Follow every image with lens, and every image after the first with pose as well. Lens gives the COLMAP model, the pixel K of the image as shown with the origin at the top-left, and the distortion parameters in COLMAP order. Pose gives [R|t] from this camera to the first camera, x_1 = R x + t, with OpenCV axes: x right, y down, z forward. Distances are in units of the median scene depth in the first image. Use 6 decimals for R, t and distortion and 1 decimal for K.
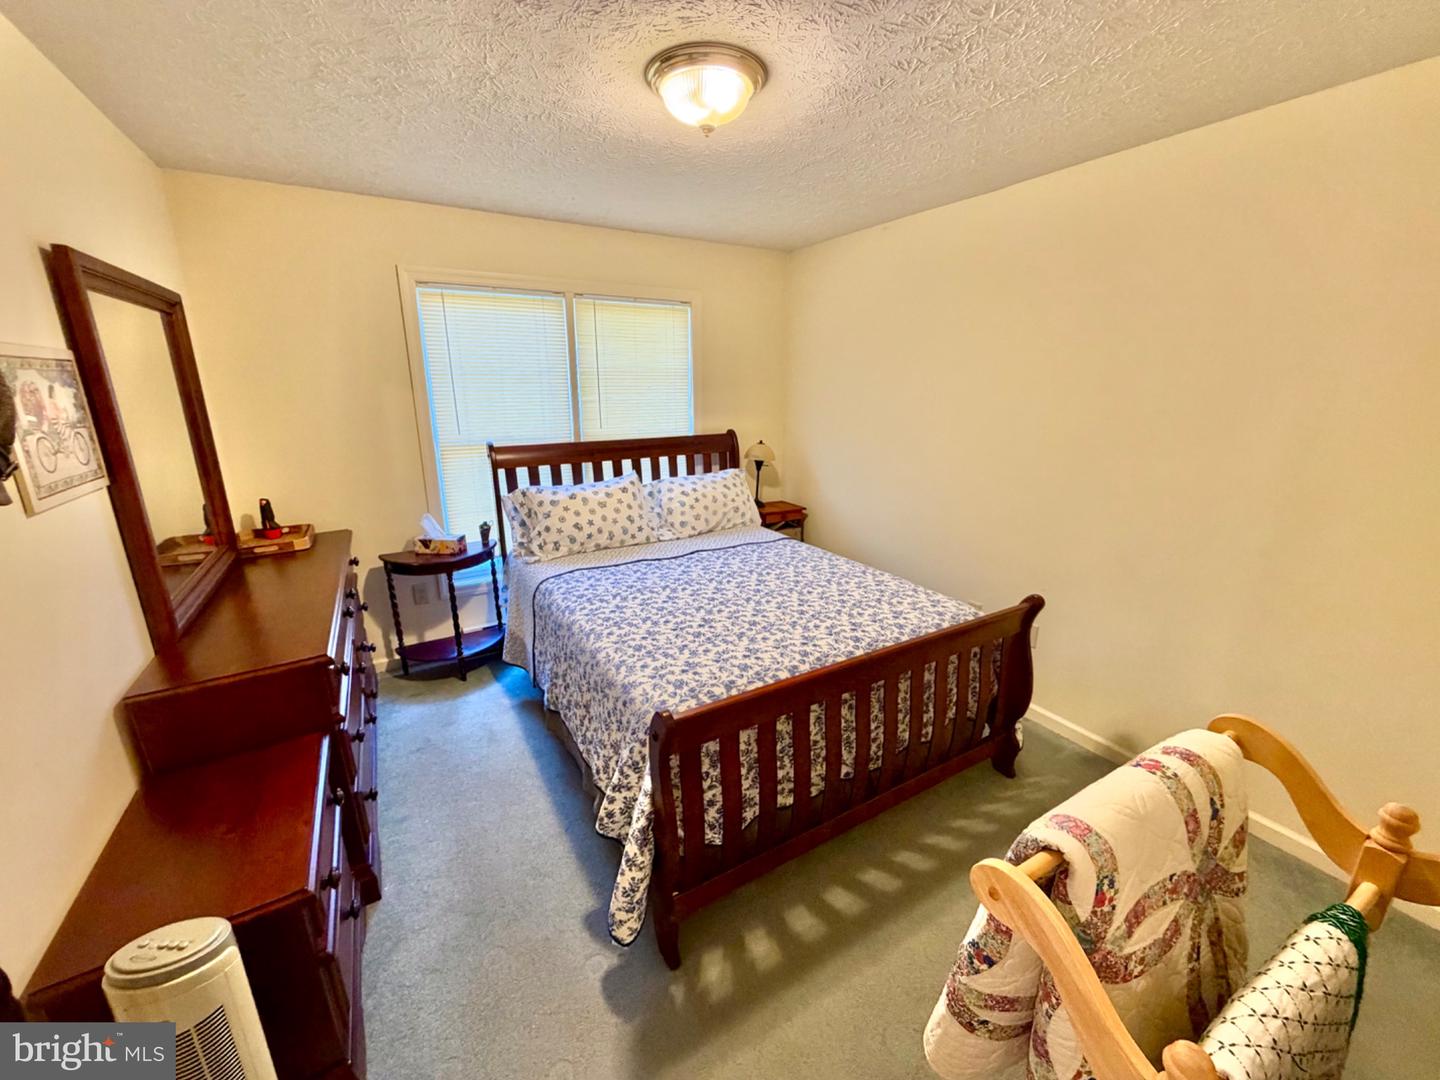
lens RADIAL K [[574.8, 0, 711.4], [0, 574.8, 546.6], [0, 0, 1]] dist [0.000697, -0.000354]
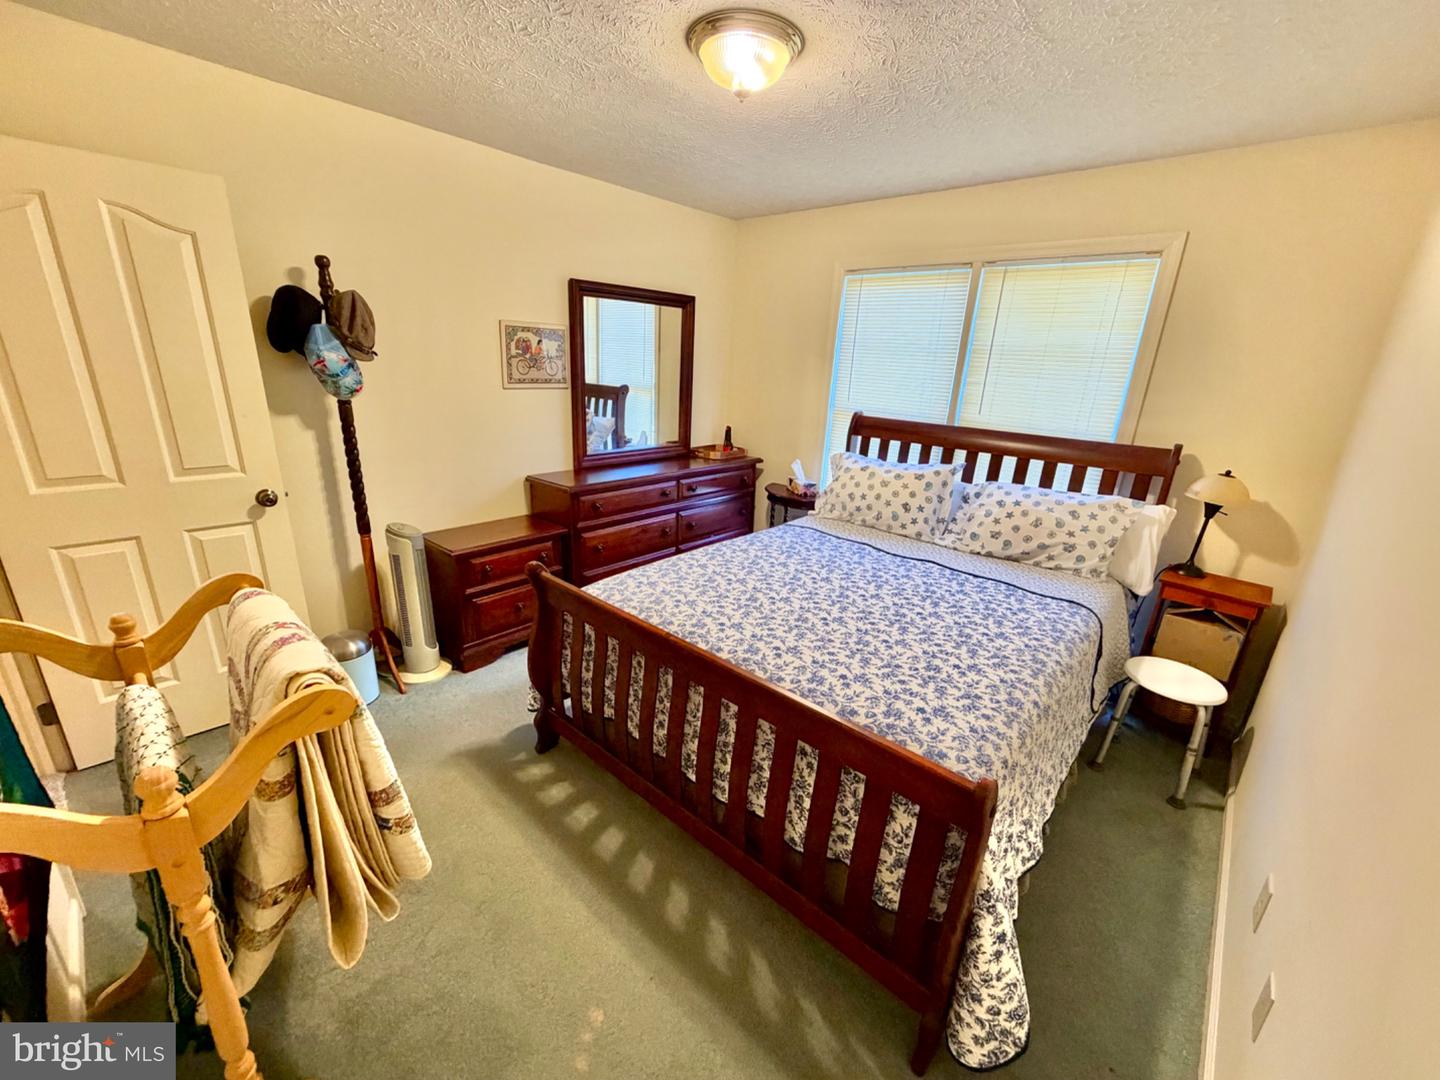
lens RADIAL K [[574.8, 0, 705.9], [0, 574.8, 536.6], [0, 0, 1]] dist [0.000697, -0.000354]
pose [[0.288632, 0.303410, -0.908093, 0.623963], [-0.307680, 0.927545, 0.212115, -0.101887], [0.906655, 0.218179, 0.361073, 0.390072]]
